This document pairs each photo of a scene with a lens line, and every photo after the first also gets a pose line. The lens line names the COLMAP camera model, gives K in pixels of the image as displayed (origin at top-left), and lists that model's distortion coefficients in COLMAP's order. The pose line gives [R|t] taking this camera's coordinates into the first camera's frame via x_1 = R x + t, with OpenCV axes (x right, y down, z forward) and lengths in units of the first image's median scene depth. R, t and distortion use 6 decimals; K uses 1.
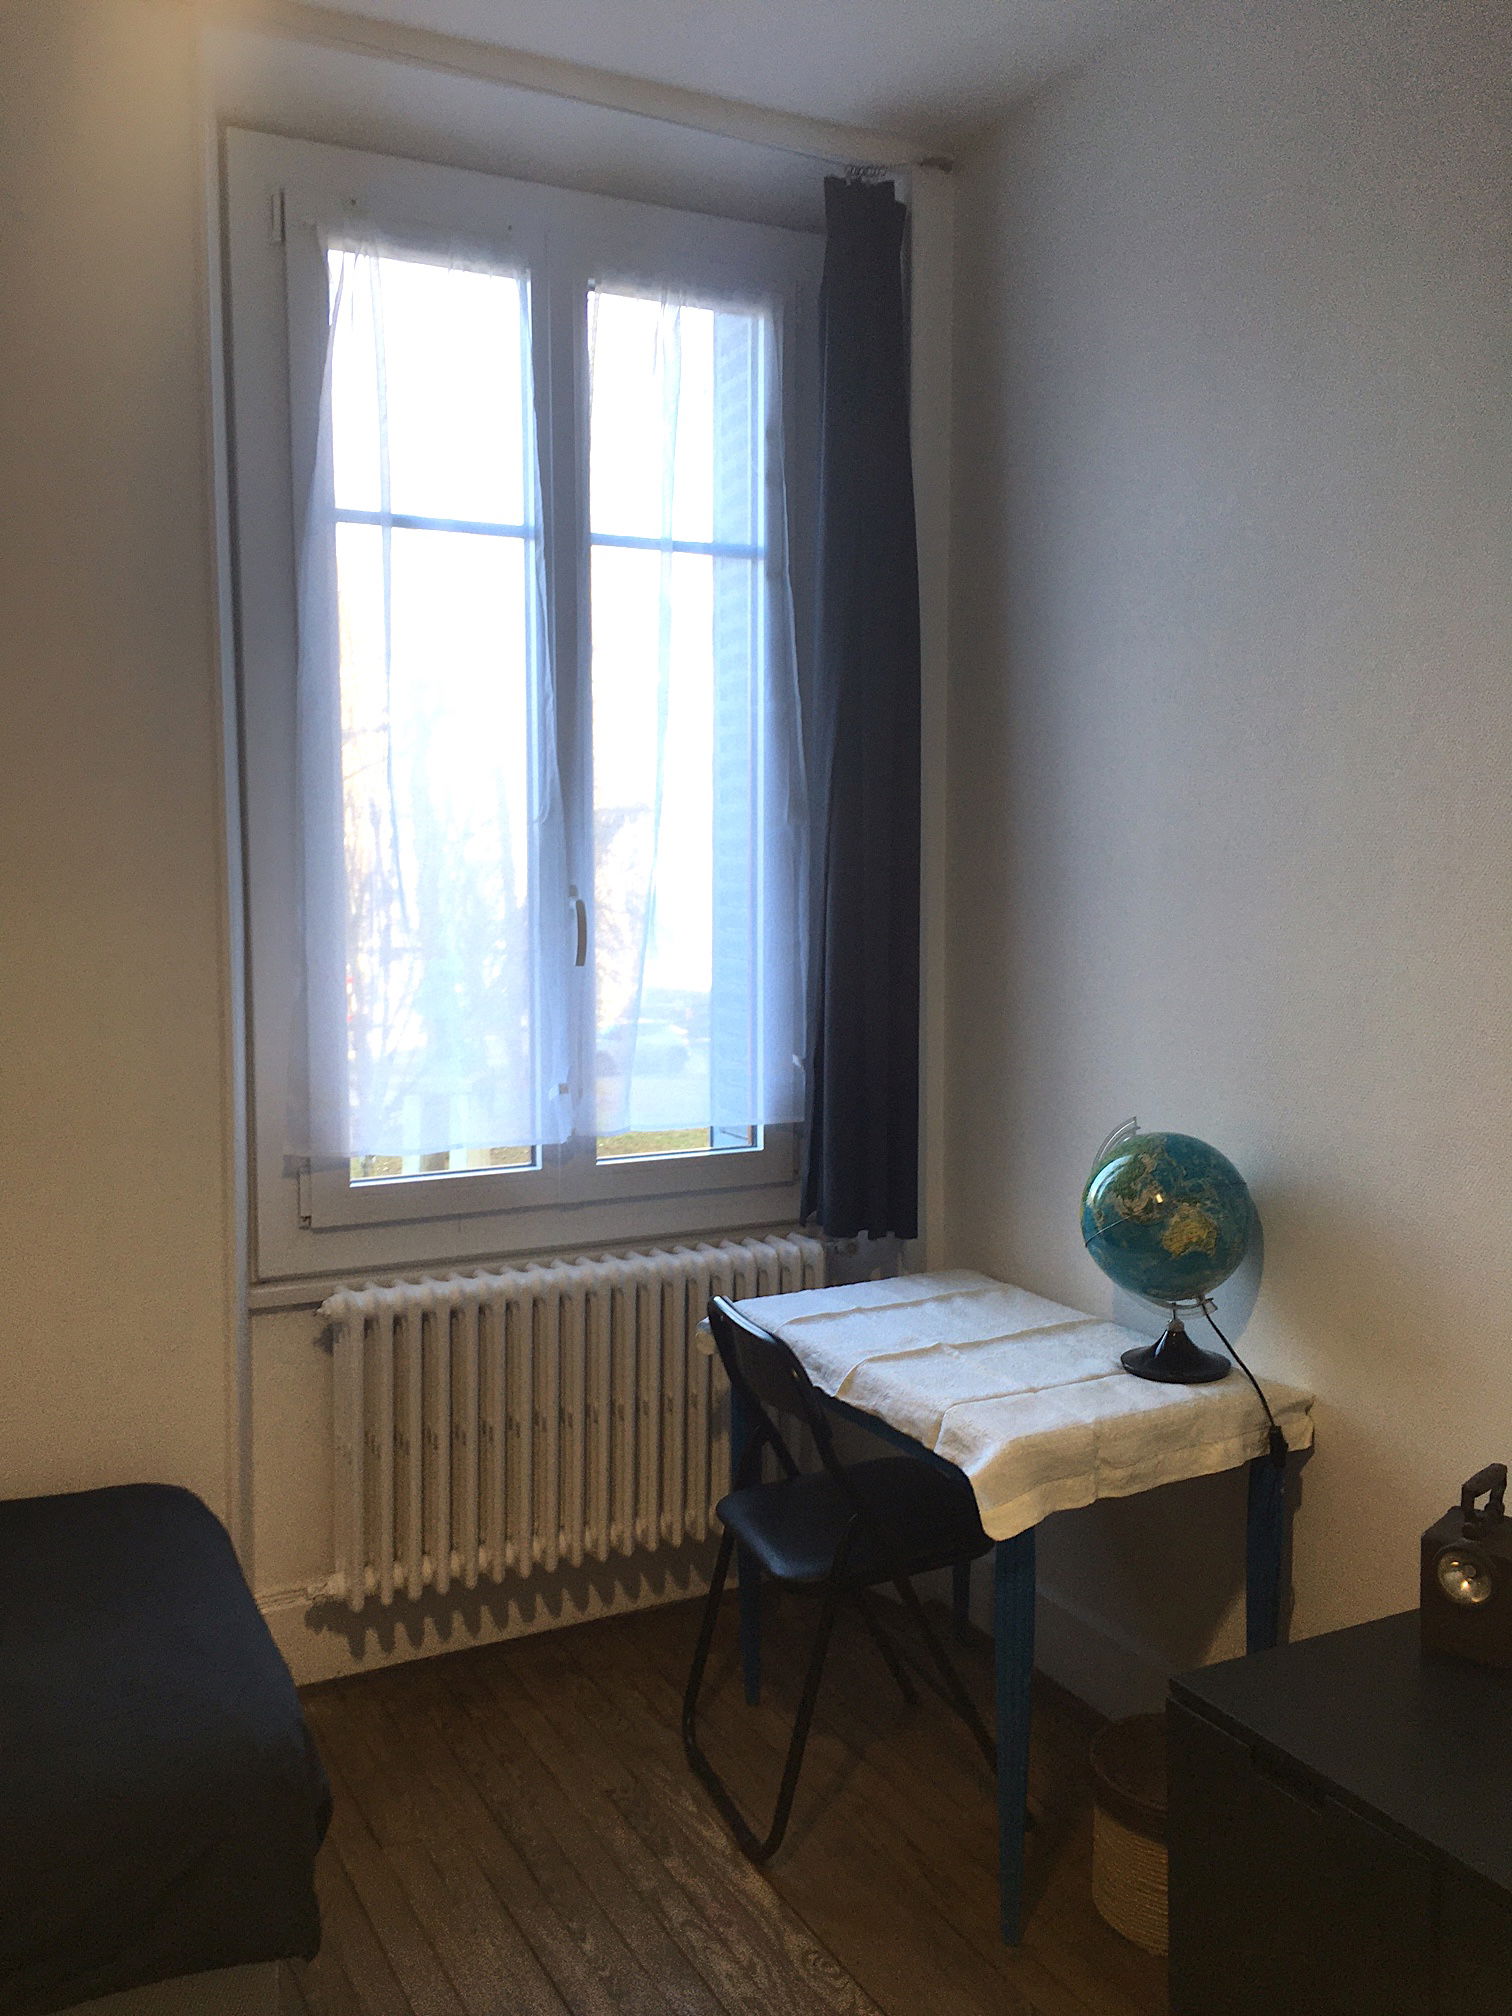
lens RADIAL K [[1717.3, 0, 734.8], [0, 1717.3, 989.4], [0, 0, 1]] dist [0.082177, -0.114592]
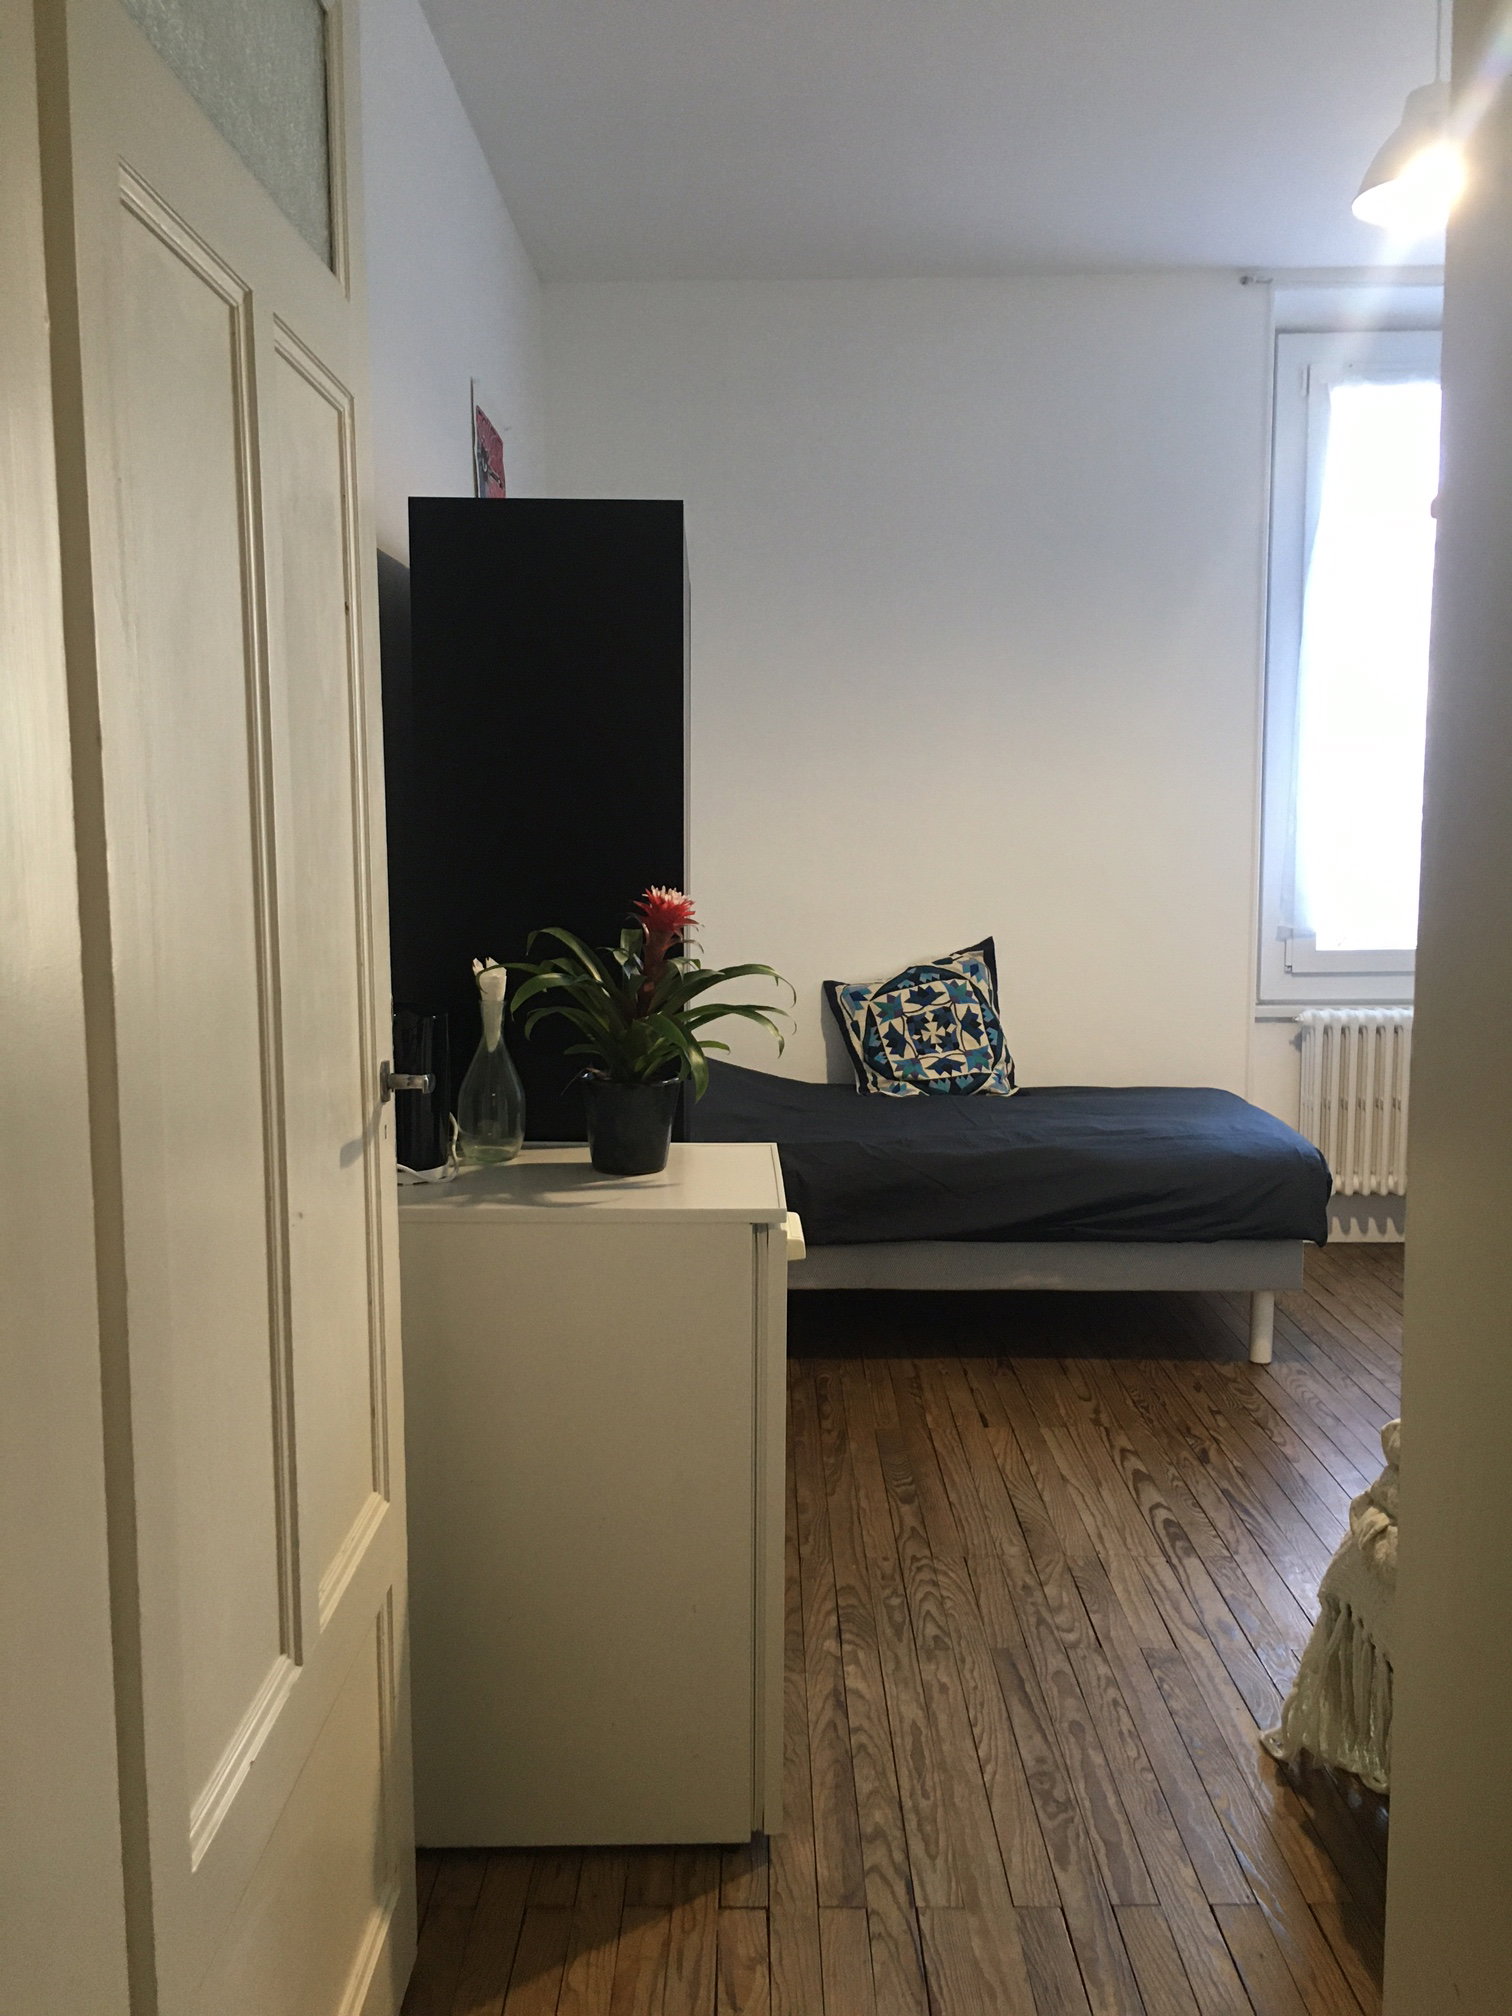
lens RADIAL K [[1717.3, 0, 748.4], [0, 1717.3, 1009.8], [0, 0, 1]] dist [0.082177, -0.114592]
pose [[0.890465, 0.041796, -0.453129, 0.052448], [-0.025383, 0.998785, 0.042246, 0.116834], [0.454344, -0.026117, 0.890443, -0.770992]]
